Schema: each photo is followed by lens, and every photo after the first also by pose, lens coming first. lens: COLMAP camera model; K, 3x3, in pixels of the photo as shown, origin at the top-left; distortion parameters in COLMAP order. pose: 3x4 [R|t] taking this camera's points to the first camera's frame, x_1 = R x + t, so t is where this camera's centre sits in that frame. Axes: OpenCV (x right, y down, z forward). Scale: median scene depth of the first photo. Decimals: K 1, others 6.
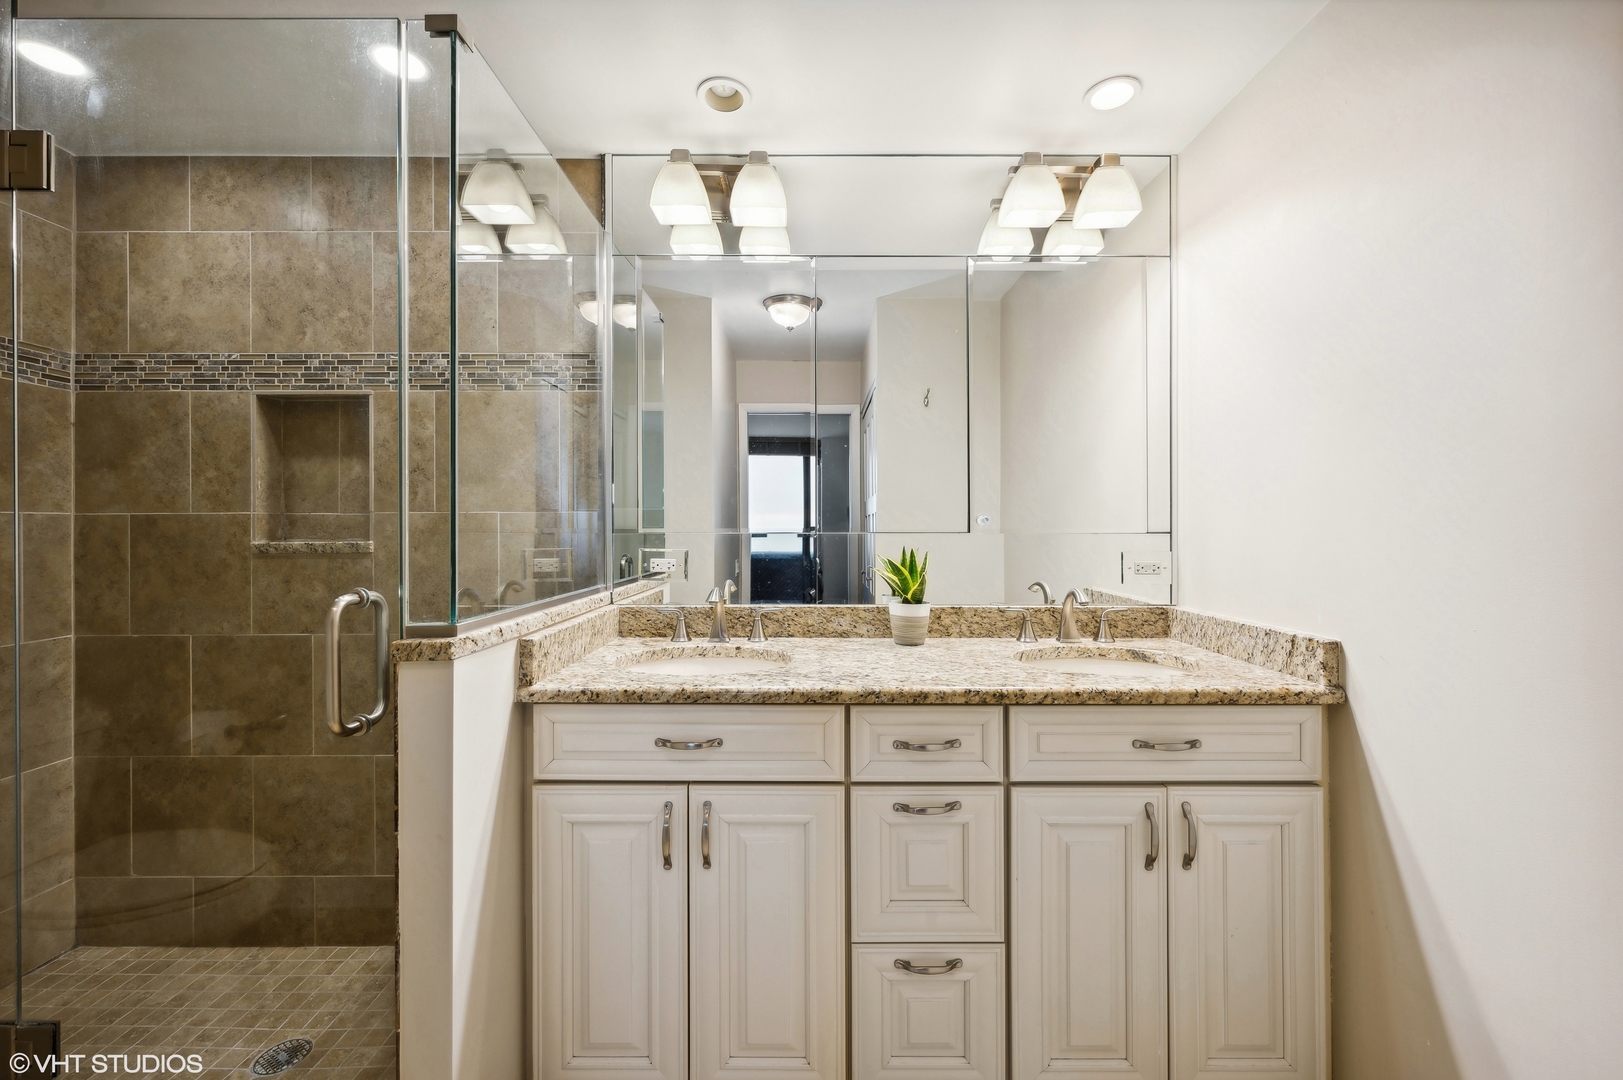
lens RADIAL K [[647.8, 0, 813.3], [0, 647.8, 516.7], [0, 0, 1]] dist [-0.001144, -0.000612]
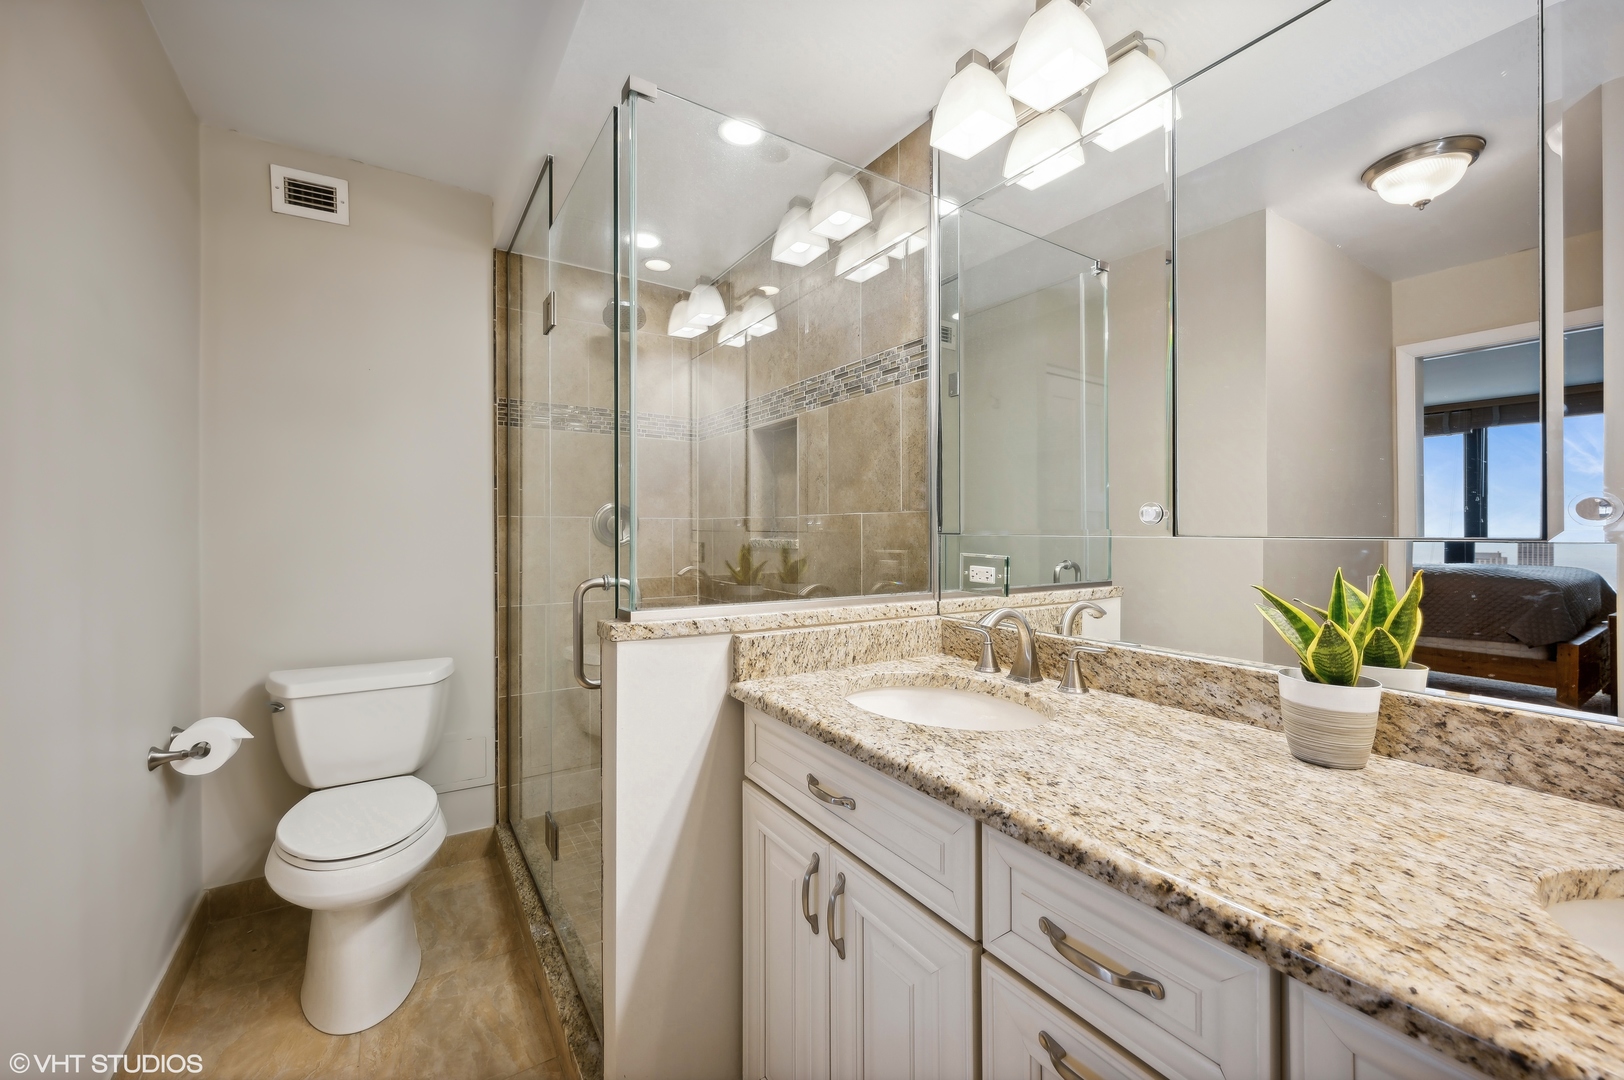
lens RADIAL K [[648.2, 0, 813.8], [0, 648.2, 516.6], [0, 0, 1]] dist [-0.001144, -0.000612]
pose [[0.531947, -0.017135, -0.846604, 0.347779], [0.014403, 0.999834, -0.011186, 0.008732], [0.846655, -0.006244, 0.532106, 0.388151]]
